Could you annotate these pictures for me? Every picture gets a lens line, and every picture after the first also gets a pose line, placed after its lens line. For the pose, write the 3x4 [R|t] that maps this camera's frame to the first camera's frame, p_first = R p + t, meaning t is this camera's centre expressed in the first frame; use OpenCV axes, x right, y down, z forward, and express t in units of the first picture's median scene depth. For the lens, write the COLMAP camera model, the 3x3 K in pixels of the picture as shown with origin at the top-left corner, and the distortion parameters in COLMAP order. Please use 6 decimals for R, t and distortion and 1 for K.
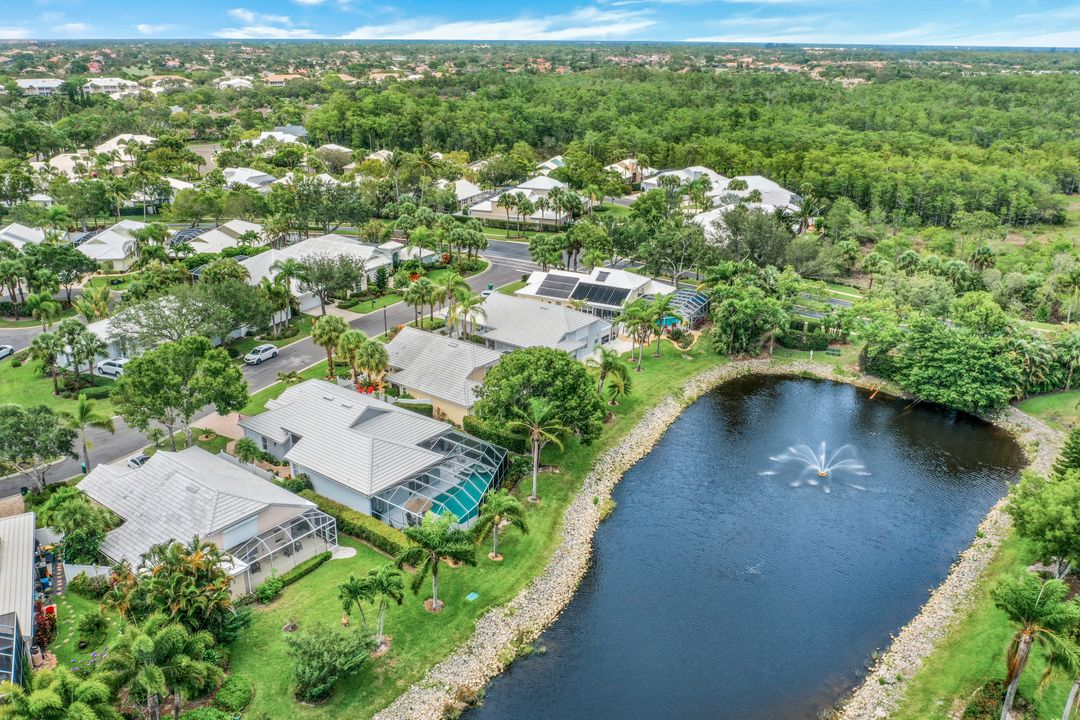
lens RADIAL K [[907.1, 0, 539.4], [0, 907.1, 312.4], [0, 0, 1]] dist [-0.017805, -0.002302]
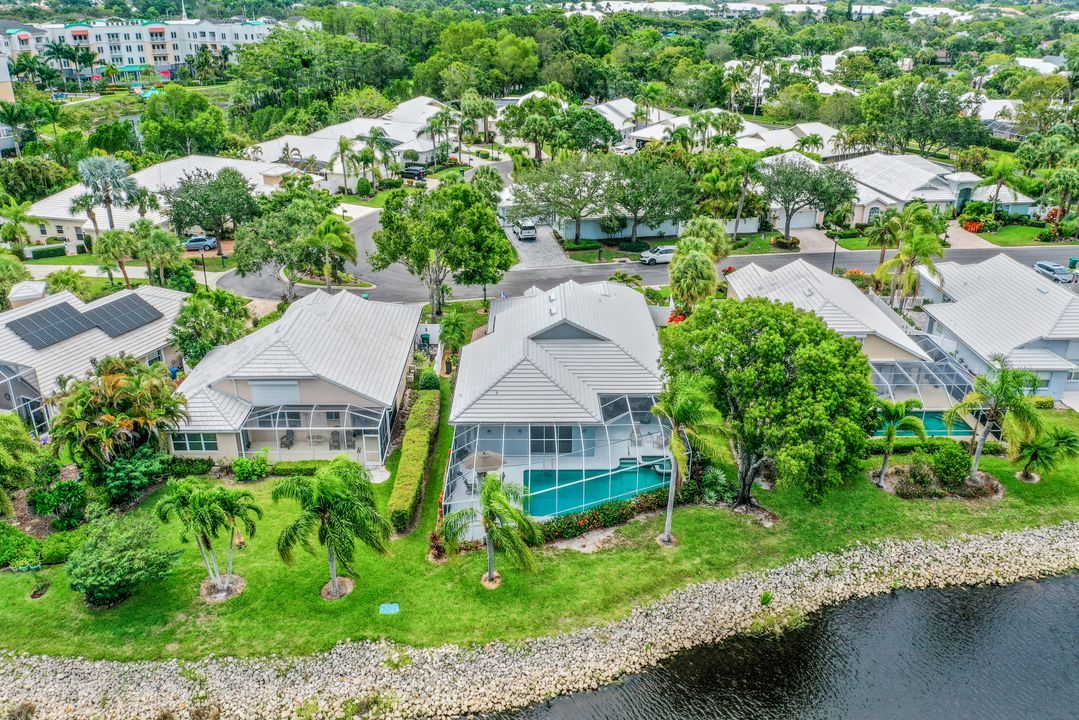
lens RADIAL K [[906.3, 0, 538.9], [0, 906.3, 312.4], [0, 0, 1]] dist [-0.017805, -0.002302]
pose [[0.613718, 0.274799, -0.740159, 0.325623], [-0.236784, 0.958383, 0.159485, -0.011254], [0.753182, 0.077379, 0.653245, 0.517630]]
